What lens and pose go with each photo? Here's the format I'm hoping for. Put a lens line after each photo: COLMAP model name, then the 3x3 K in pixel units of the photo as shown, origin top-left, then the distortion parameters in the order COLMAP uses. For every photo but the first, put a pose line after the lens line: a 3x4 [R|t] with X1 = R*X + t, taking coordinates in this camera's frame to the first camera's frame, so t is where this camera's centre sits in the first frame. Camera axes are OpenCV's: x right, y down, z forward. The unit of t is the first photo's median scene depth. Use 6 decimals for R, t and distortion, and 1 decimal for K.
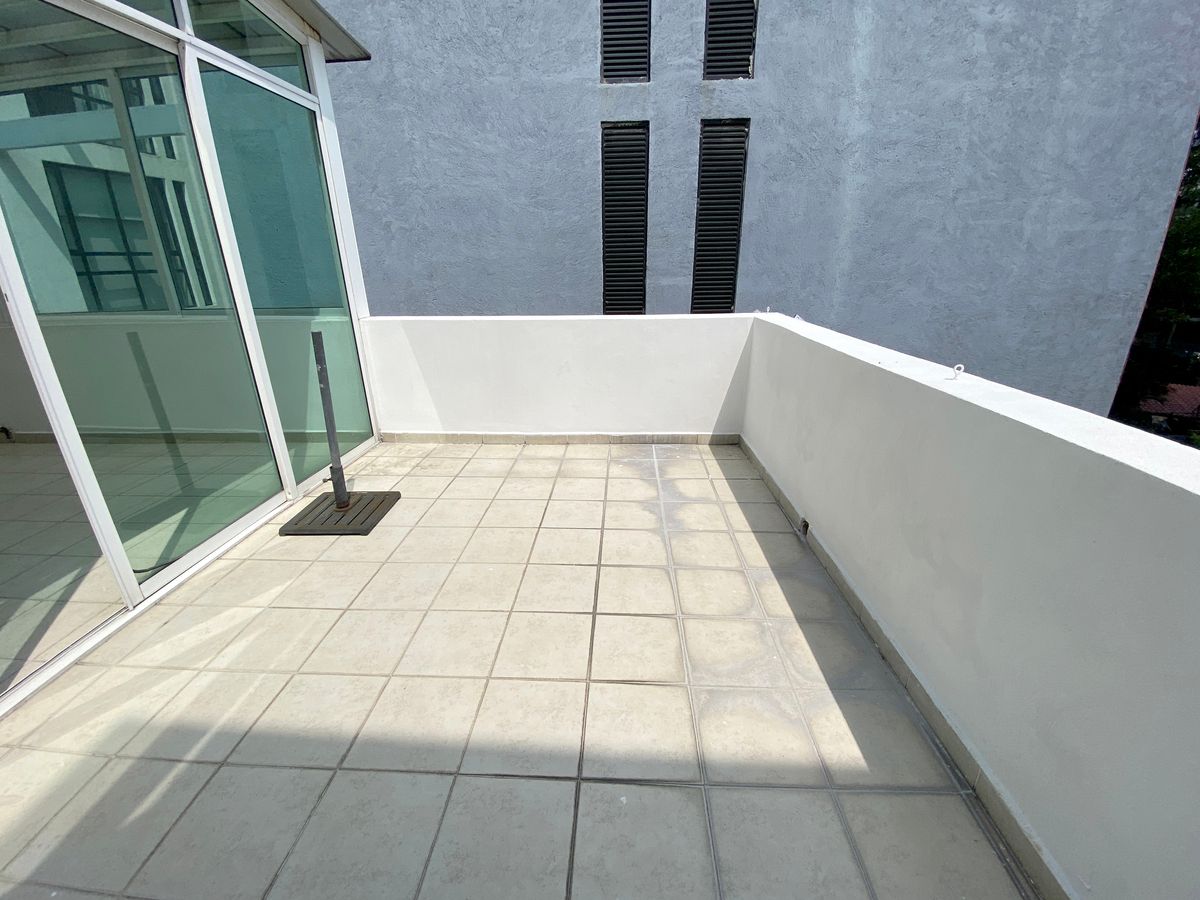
lens RADIAL K [[495.0, 0, 592.4], [0, 495.0, 449.0], [0, 0, 1]] dist [0.027939, -0.023573]
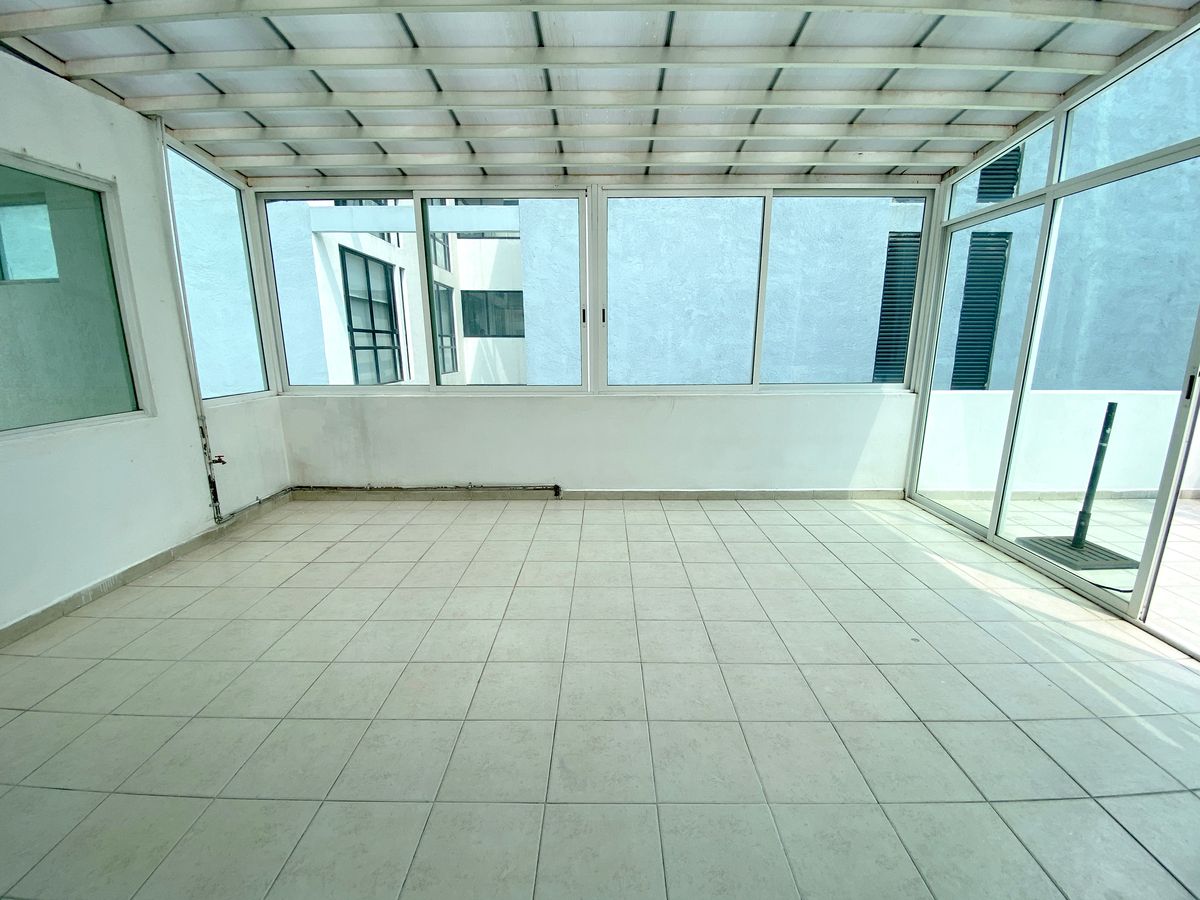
lens RADIAL K [[511.7, 0, 600.0], [0, 511.7, 450.0], [0, 0, 1]] dist [0.026788, -0.022327]
pose [[0.997738, -0.004469, 0.067070, -0.758408], [0.014624, 0.988318, -0.151701, 0.025063], [-0.065609, 0.152339, 0.986148, -0.073210]]
